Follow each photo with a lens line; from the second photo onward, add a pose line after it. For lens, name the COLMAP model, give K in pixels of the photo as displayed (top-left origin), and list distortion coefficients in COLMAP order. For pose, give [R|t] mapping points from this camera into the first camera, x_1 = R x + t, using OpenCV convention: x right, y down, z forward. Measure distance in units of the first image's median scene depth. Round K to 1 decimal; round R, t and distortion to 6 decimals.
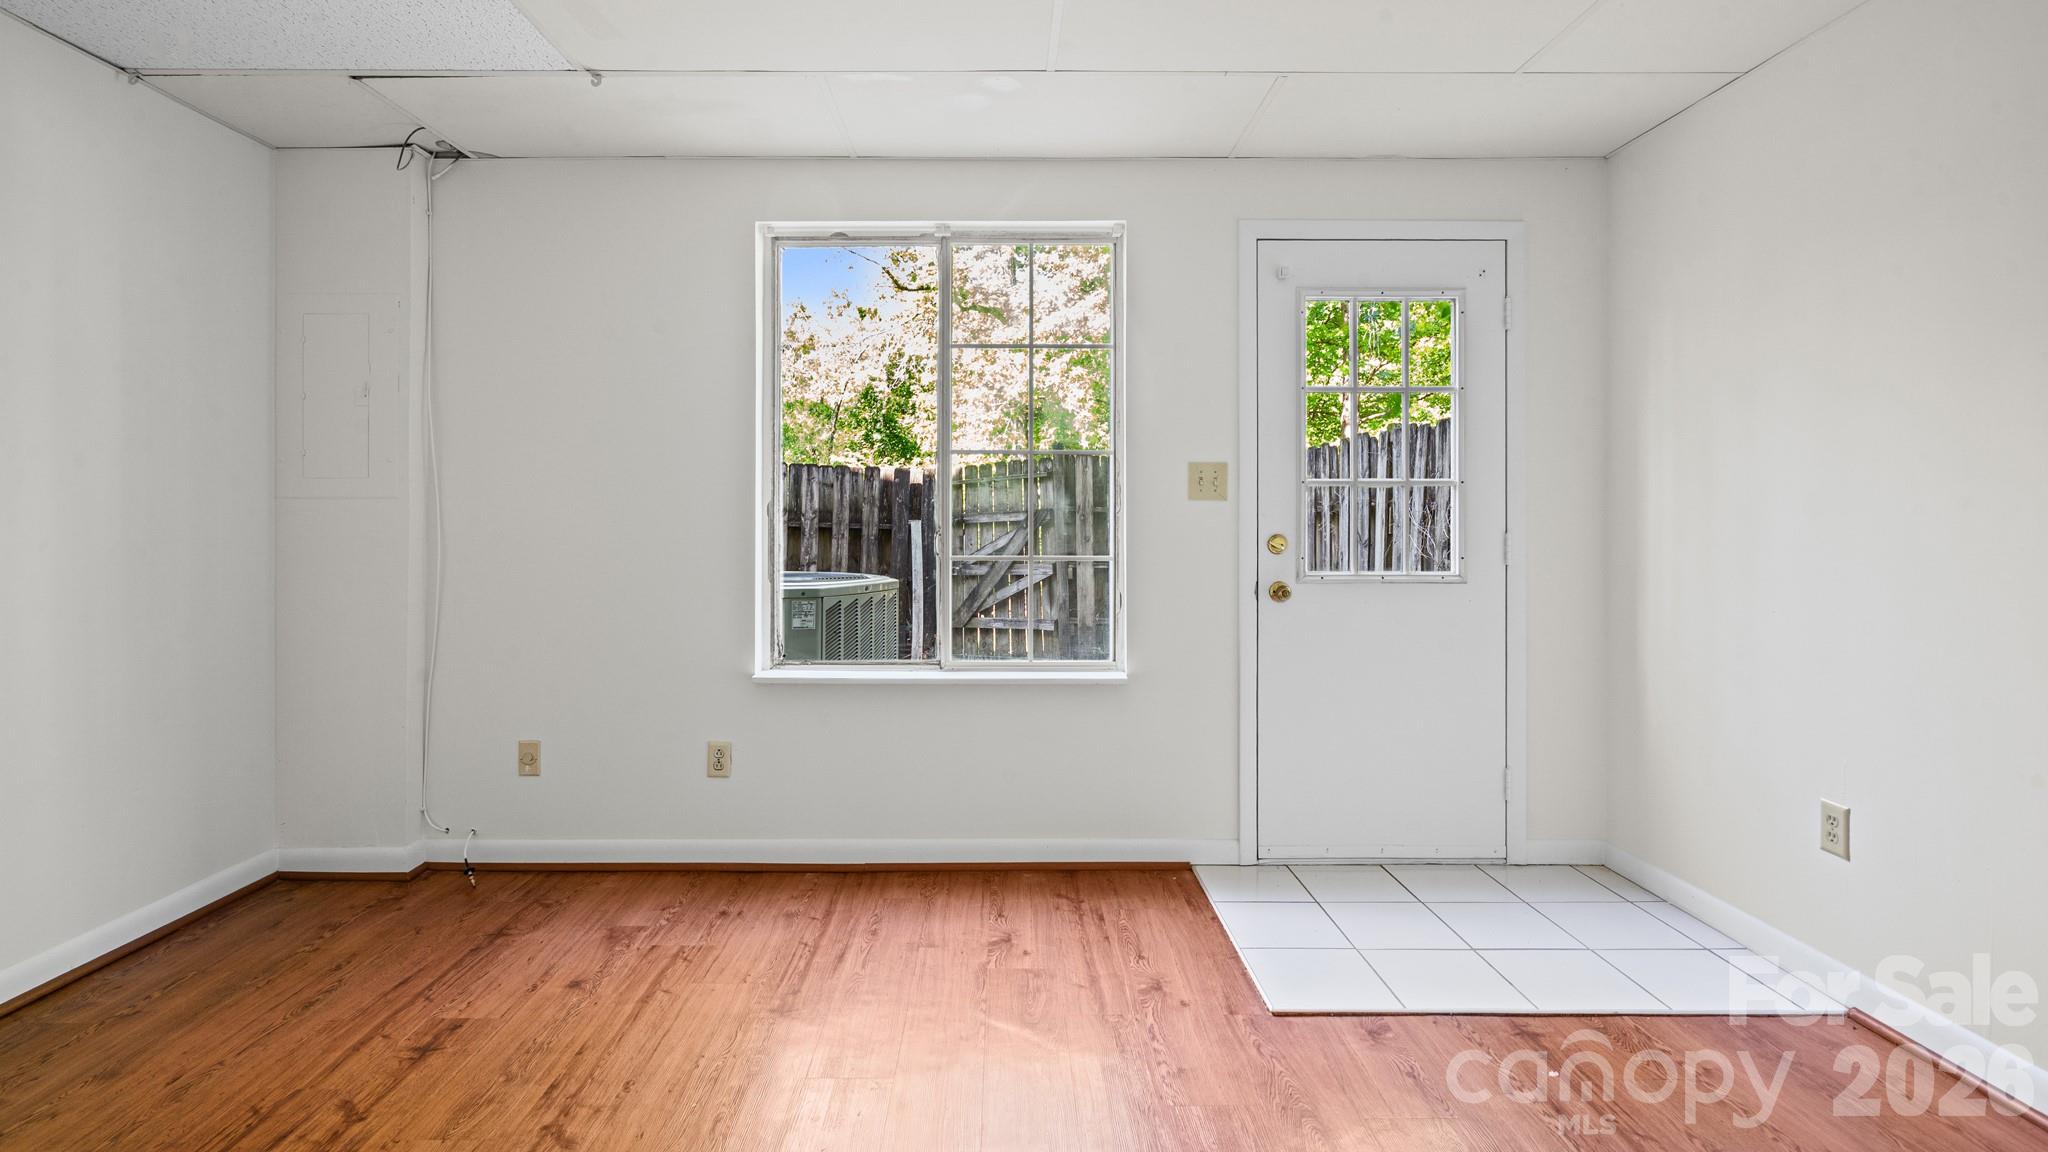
lens RADIAL K [[958.1, 0, 1011.1], [0, 958.1, 510.1], [0, 0, 1]] dist [-0.001038, 0.002016]
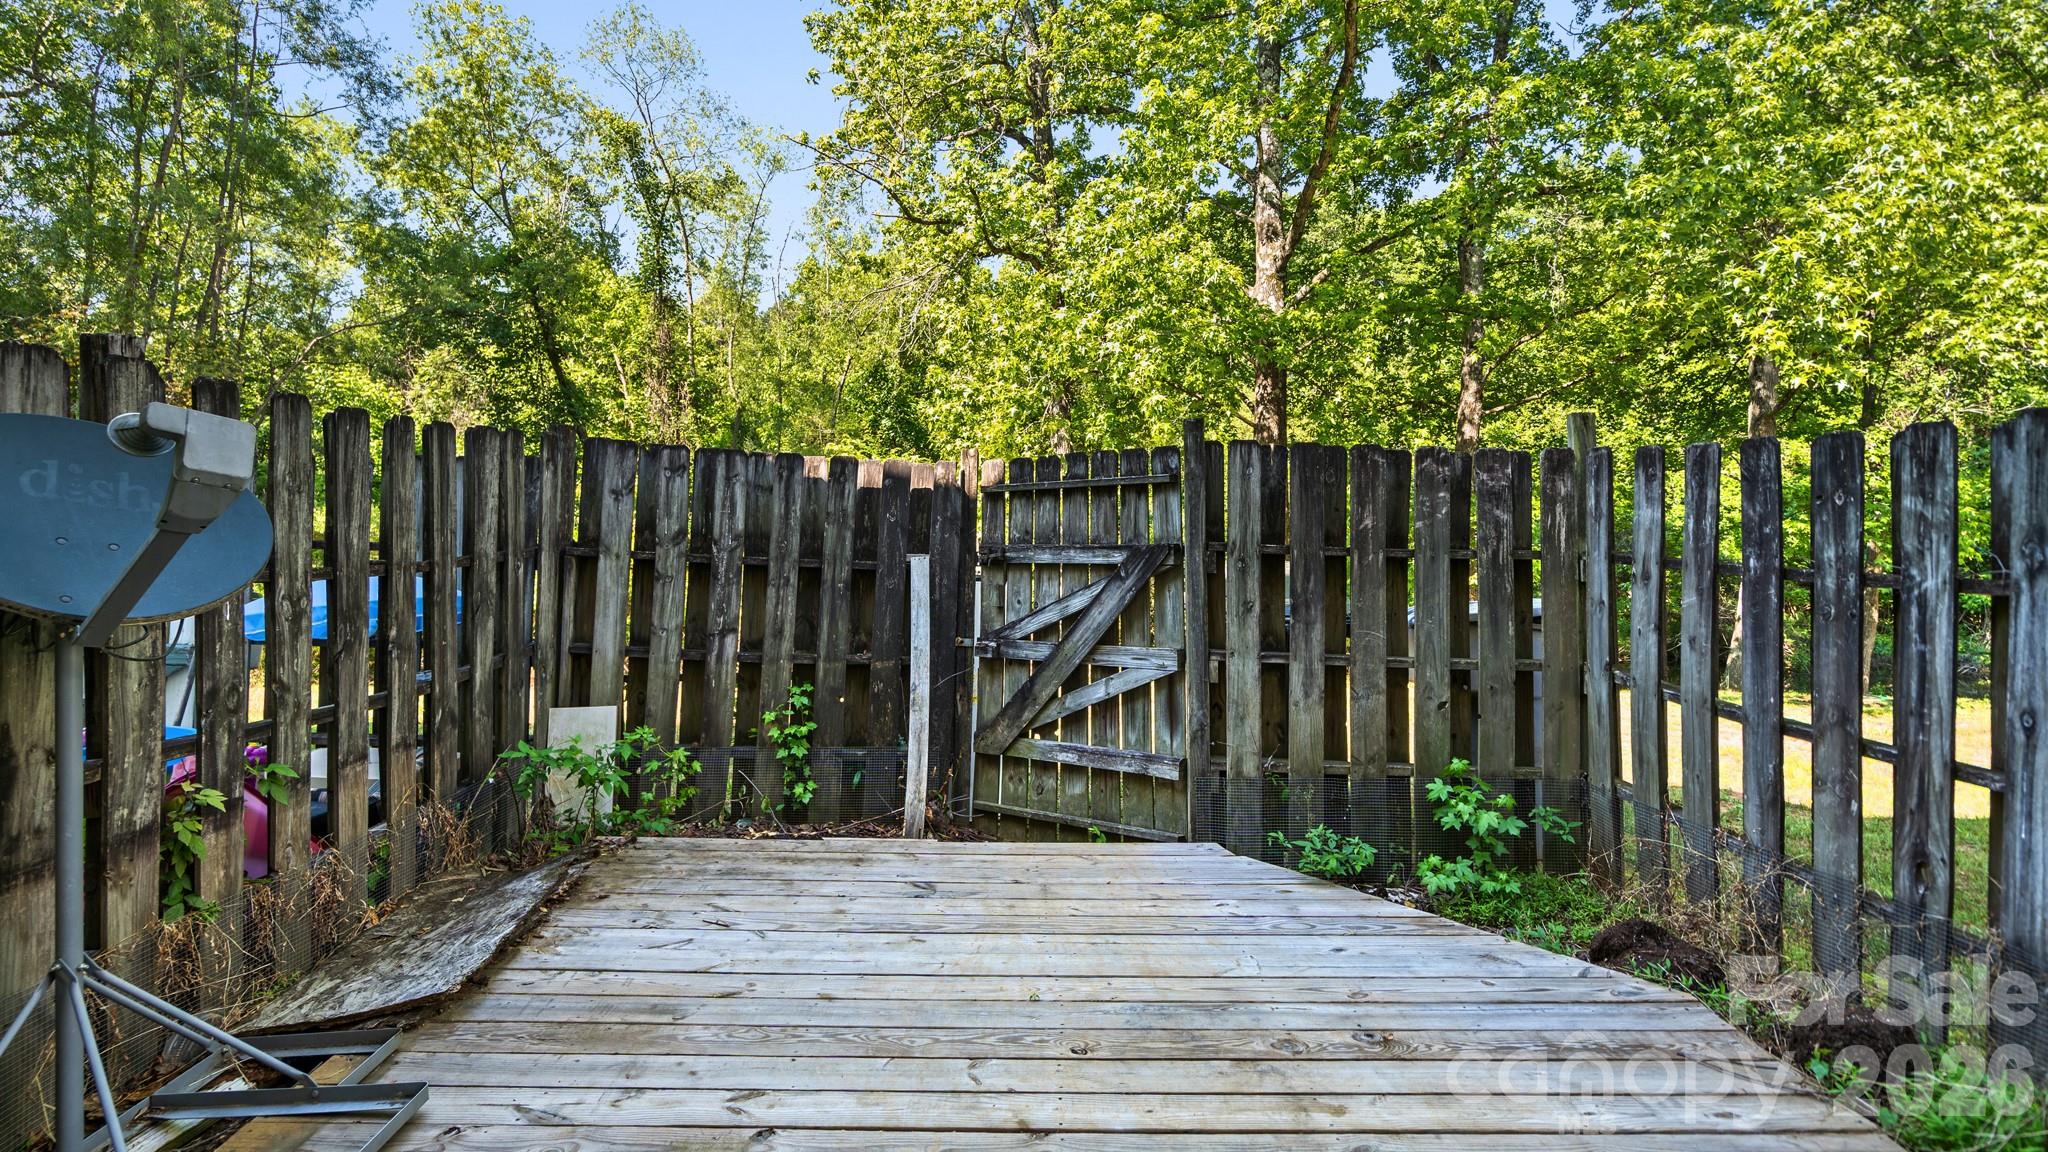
lens RADIAL K [[958.1, 0, 1011.9], [0, 958.1, 518.5], [0, 0, 1]] dist [-0.001038, 0.002016]
pose [[0.999645, 0.022192, -0.014729, -0.103678], [-0.021955, 0.999630, 0.016077, -0.056588], [0.015080, -0.015748, 0.999762, 1.214081]]
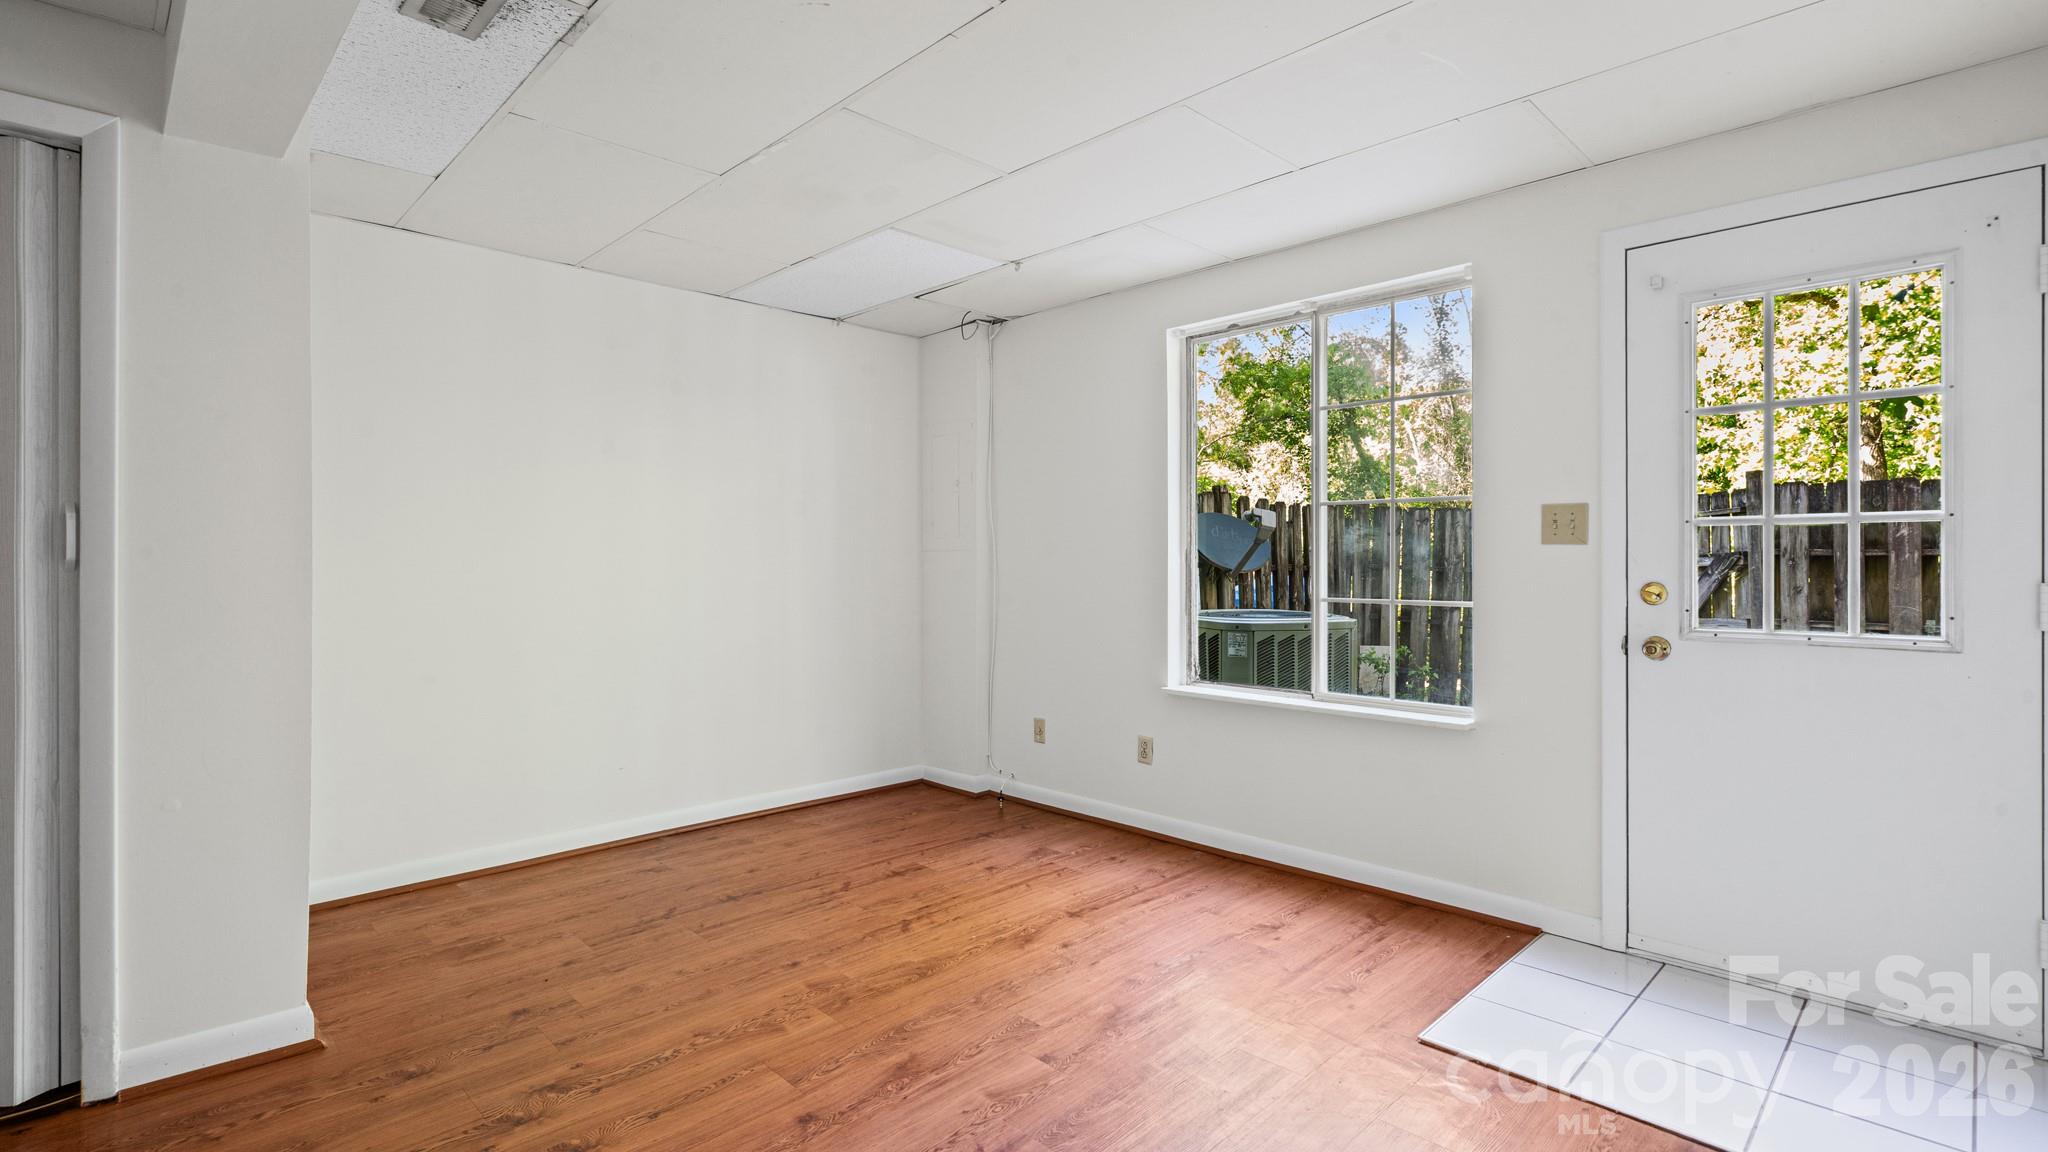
lens RADIAL K [[958.1, 0, 1022.3], [0, 958.1, 559.0], [0, 0, 1]] dist [-0.001038, 0.002016]
pose [[0.698752, -0.003010, -0.715358, 0.501377], [0.006628, 0.999975, 0.002267, -0.001840], [0.715334, -0.006325, 0.698754, -0.022680]]
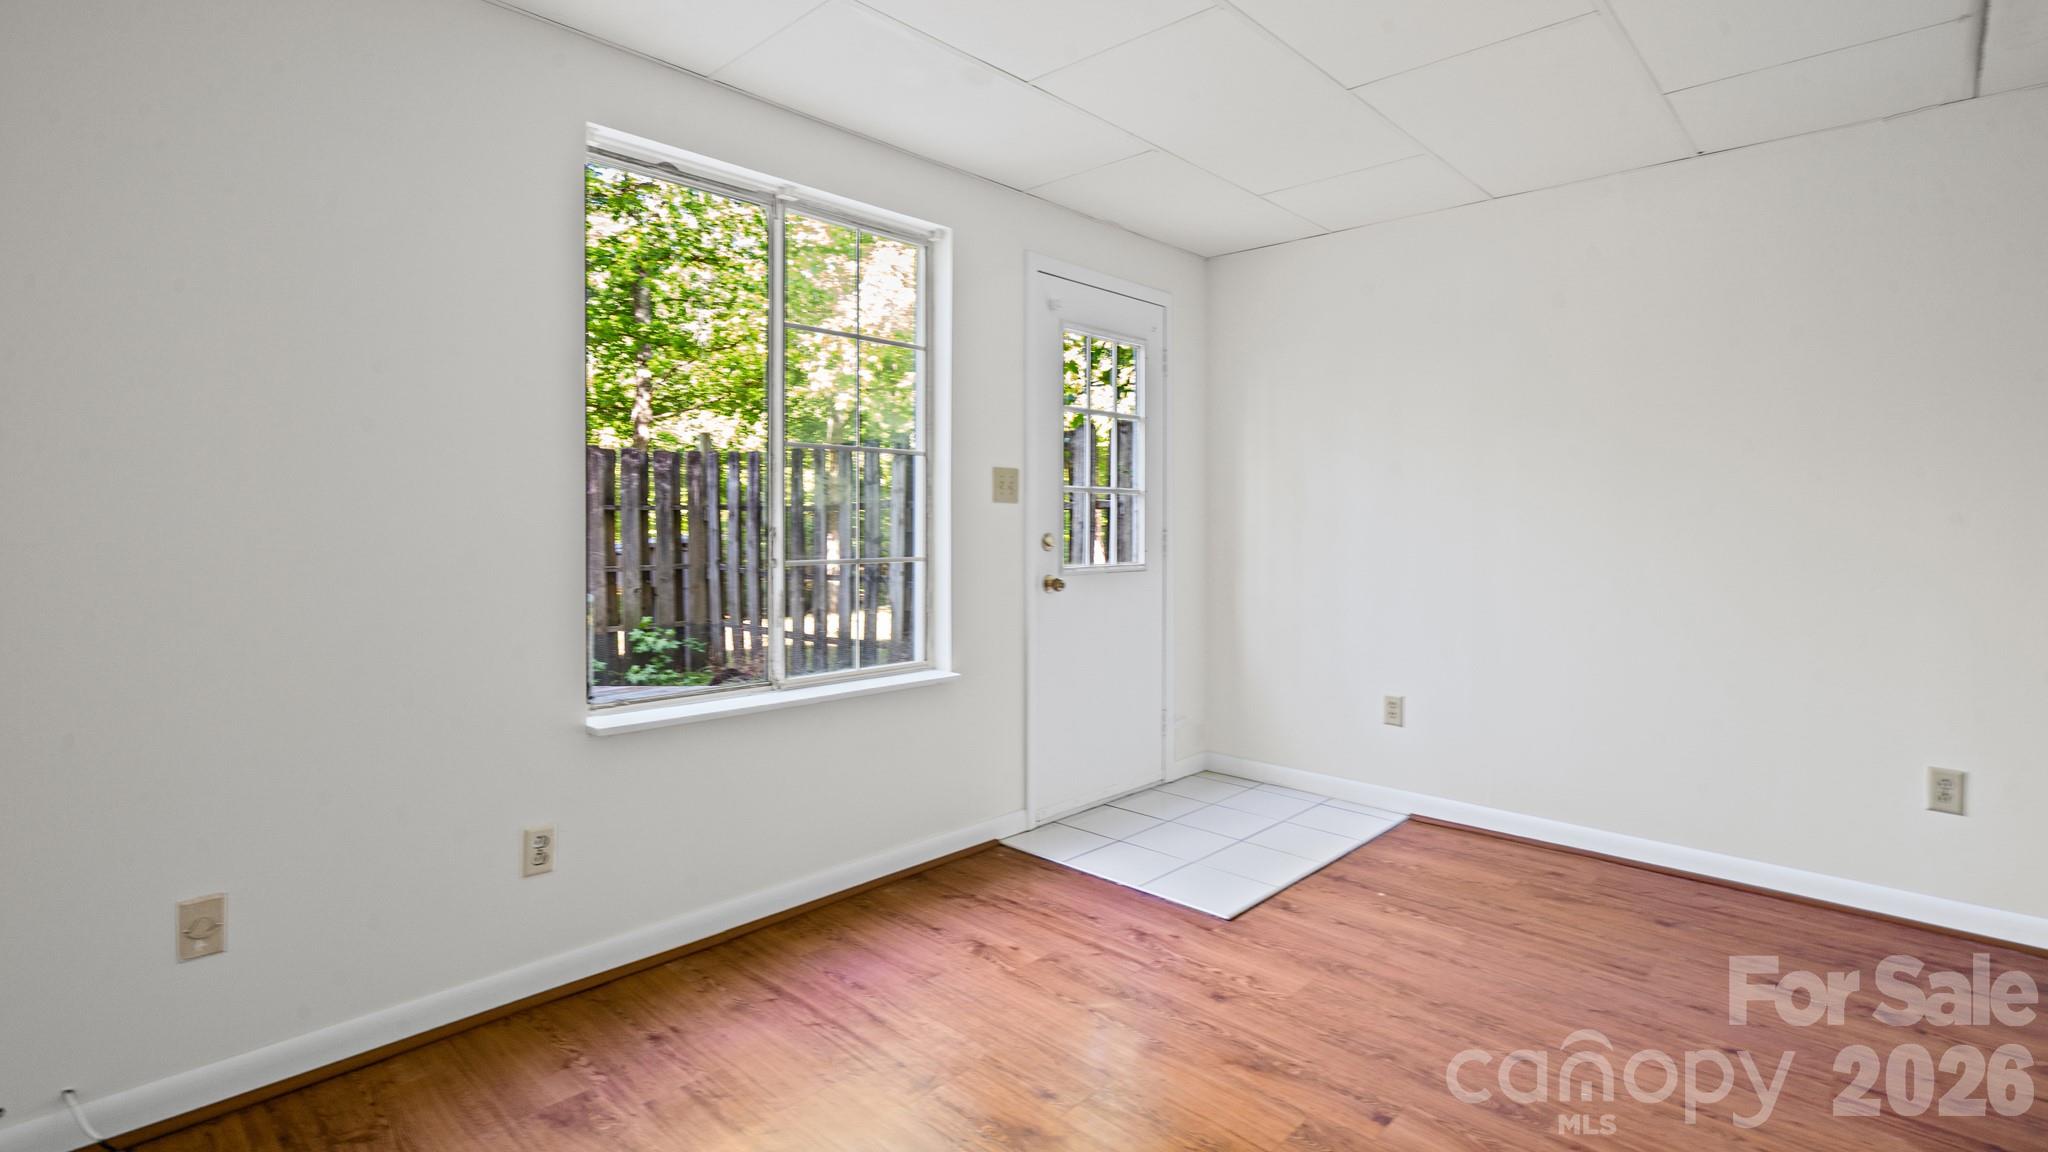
lens RADIAL K [[958.1, 0, 1006.1], [0, 958.1, 517.1], [0, 0, 1]] dist [-0.001038, 0.002016]
pose [[0.701284, 0.003069, 0.712876, -0.568044], [-0.010111, 0.999933, 0.005642, 0.000227], [-0.712811, -0.011165, 0.701268, 0.238543]]
